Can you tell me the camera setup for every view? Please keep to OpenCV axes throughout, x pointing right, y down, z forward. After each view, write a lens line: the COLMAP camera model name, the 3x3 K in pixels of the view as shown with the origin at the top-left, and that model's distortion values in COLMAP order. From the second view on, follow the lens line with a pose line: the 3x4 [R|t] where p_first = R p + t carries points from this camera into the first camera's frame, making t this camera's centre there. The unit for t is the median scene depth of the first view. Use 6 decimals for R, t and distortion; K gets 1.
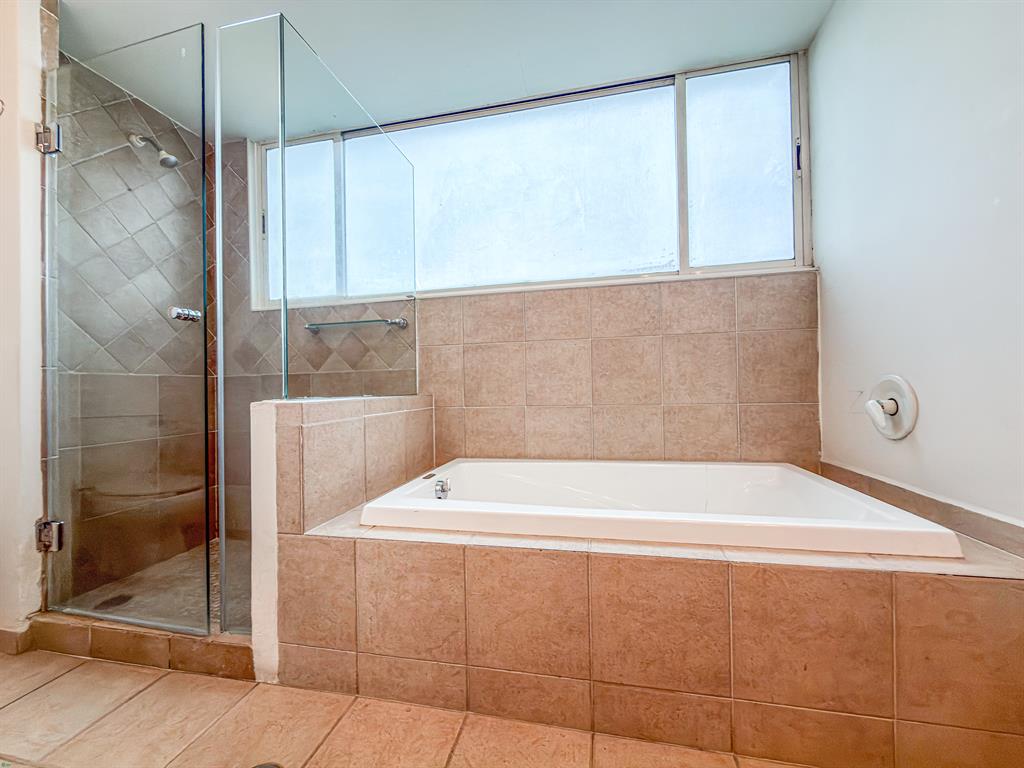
lens RADIAL K [[407.3, 0, 510.1], [0, 407.3, 383.5], [0, 0, 1]] dist [-0.000290, -0.000482]
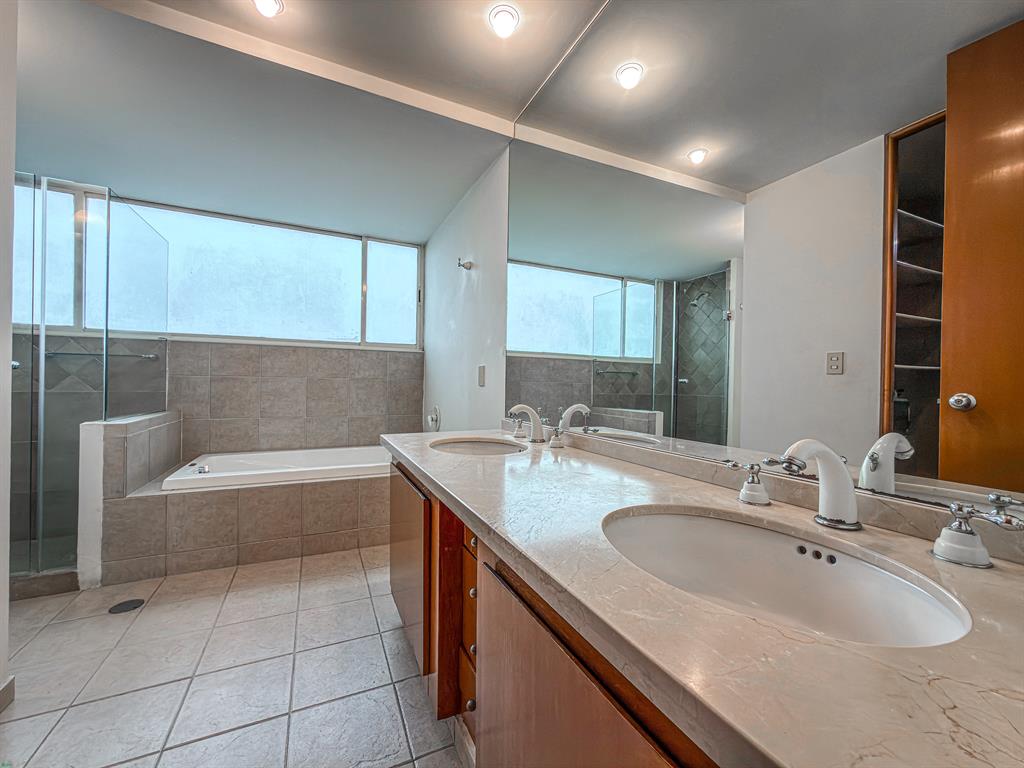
lens RADIAL K [[407.3, 0, 508.5], [0, 407.3, 388.5], [0, 0, 1]] dist [-0.000290, -0.000482]
pose [[0.789341, 0.026584, 0.613380, -0.190656], [-0.039757, 0.999178, 0.007857, -0.120504], [-0.612667, -0.030588, 0.789749, -0.922055]]
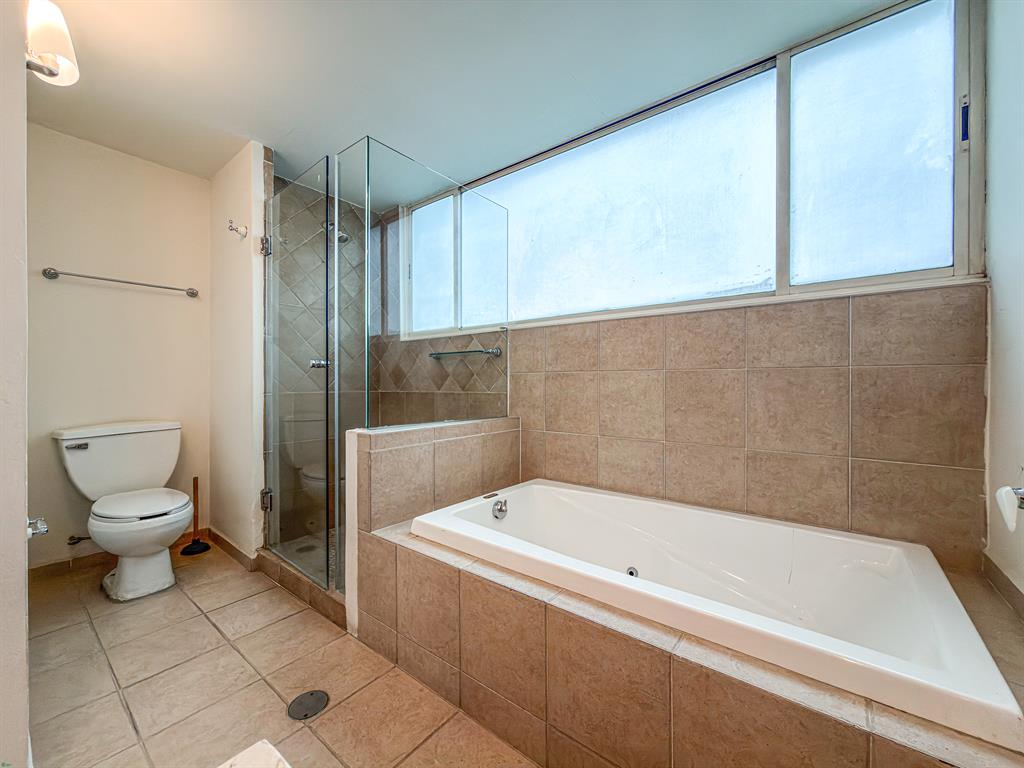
lens RADIAL K [[407.3, 0, 513.6], [0, 407.3, 383.6], [0, 0, 1]] dist [-0.000290, -0.000482]
pose [[0.899334, 0.023263, -0.436642, 0.318050], [-0.015754, 0.999659, 0.020811, -0.100271], [0.436978, -0.011837, 0.899394, 0.008399]]
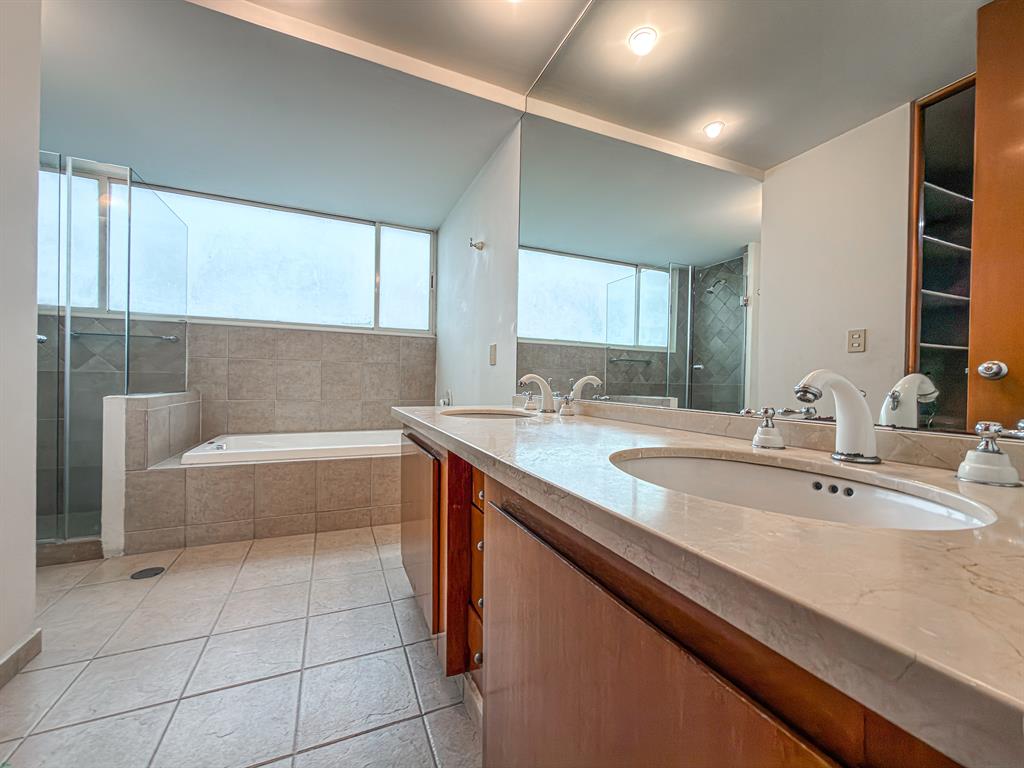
lens RADIAL K [[407.3, 0, 508.7], [0, 407.3, 389.2], [0, 0, 1]] dist [-0.000290, -0.000482]
pose [[0.808926, 0.024378, 0.587405, -0.180740], [-0.040551, 0.999074, 0.014381, -0.053167], [-0.586511, -0.035454, 0.809165, -0.925734]]
